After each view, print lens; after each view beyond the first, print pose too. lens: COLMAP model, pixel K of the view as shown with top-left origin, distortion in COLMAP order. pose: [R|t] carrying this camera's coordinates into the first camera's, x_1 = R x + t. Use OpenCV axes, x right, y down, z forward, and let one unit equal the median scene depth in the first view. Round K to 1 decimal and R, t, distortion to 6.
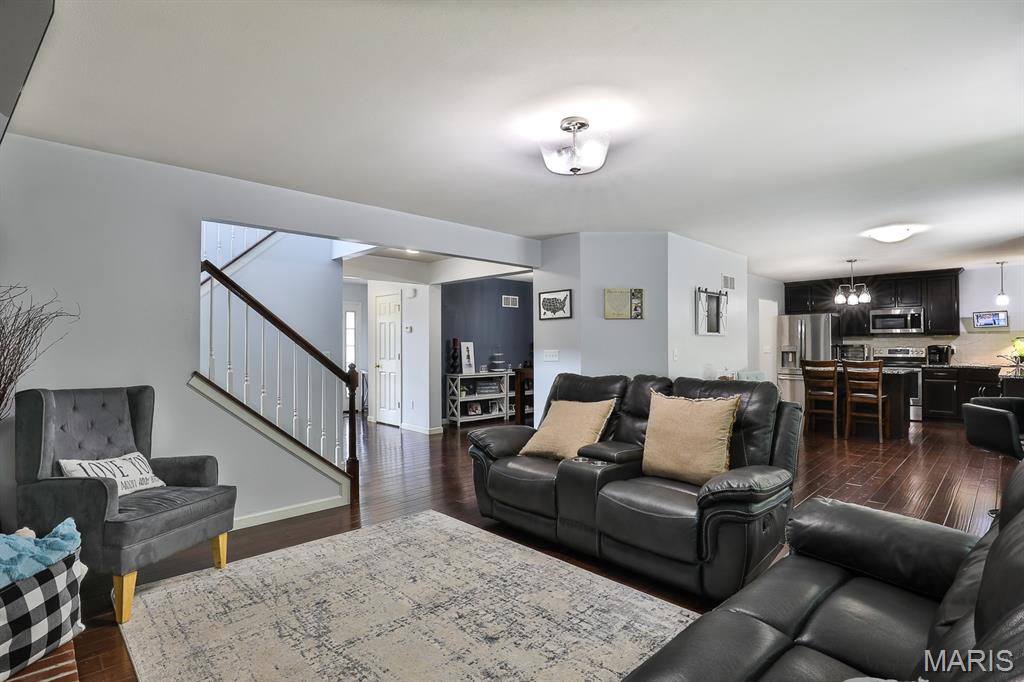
lens RADIAL K [[501.9, 0, 536.3], [0, 501.9, 338.4], [0, 0, 1]] dist [-0.001068, -0.000016]
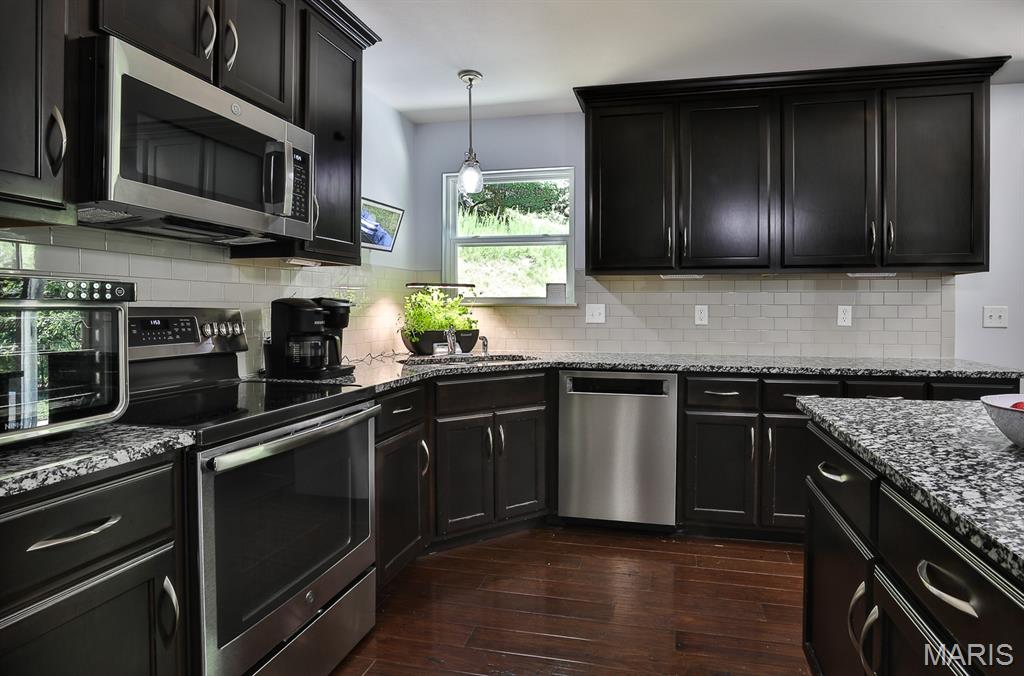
lens RADIAL K [[536.5, 0, 564.8], [0, 536.5, 317.3], [0, 0, 1]] dist [0.001351, 0.000665]
pose [[-0.536270, -0.012705, 0.843951, 0.503851], [-0.016422, 0.999854, 0.004617, 0.019541], [-0.843887, -0.011383, -0.536400, 1.039041]]
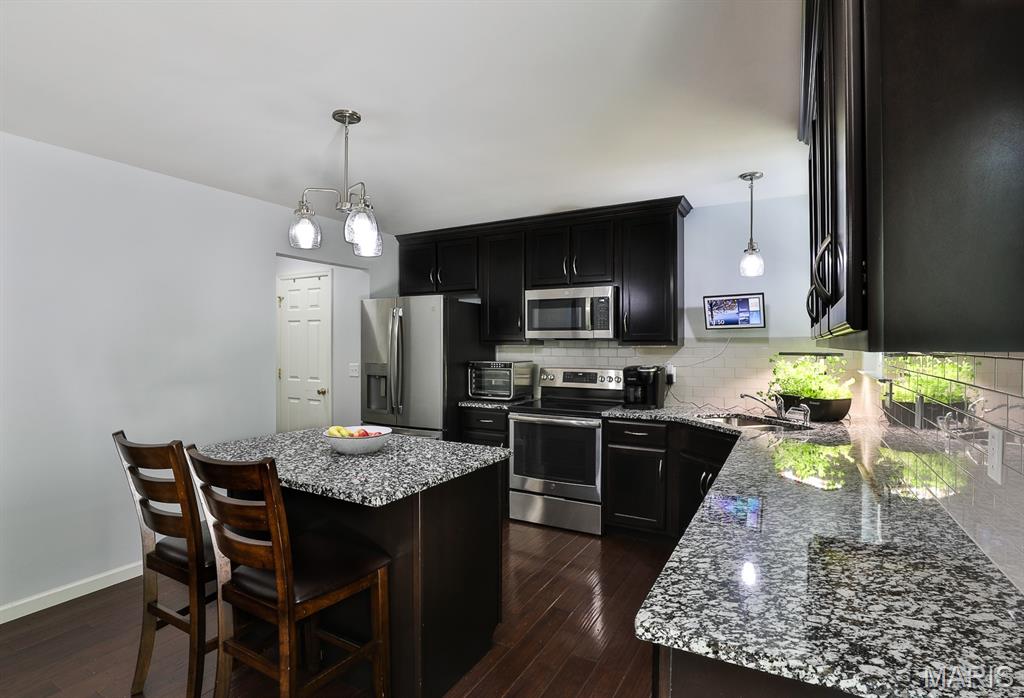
lens RADIAL K [[507.0, 0, 512.0], [0, 507.0, 349.0], [0, 0, 1]] dist [-0.000187, -0.000267]
pose [[0.969515, 0.000441, 0.245032, 0.568370], [-0.007245, 0.999613, 0.026868, -0.014442], [-0.244925, -0.027824, 0.969143, 0.572195]]
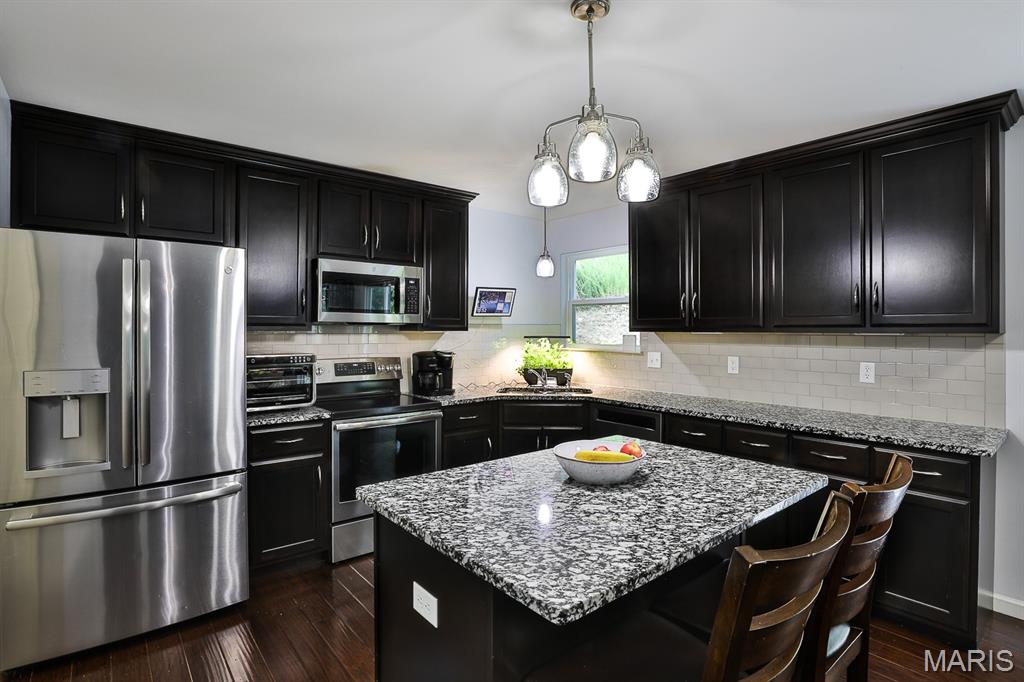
lens RADIAL K [[508.0, 0, 512.0], [0, 508.0, 341.0], [0, 0, 1]] dist [-0.002297, -0.000008]
pose [[0.121526, -0.016418, 0.992452, 0.342889], [-0.018674, 0.999648, 0.018824, -0.006565], [-0.992413, -0.020821, 0.121177, 0.874764]]
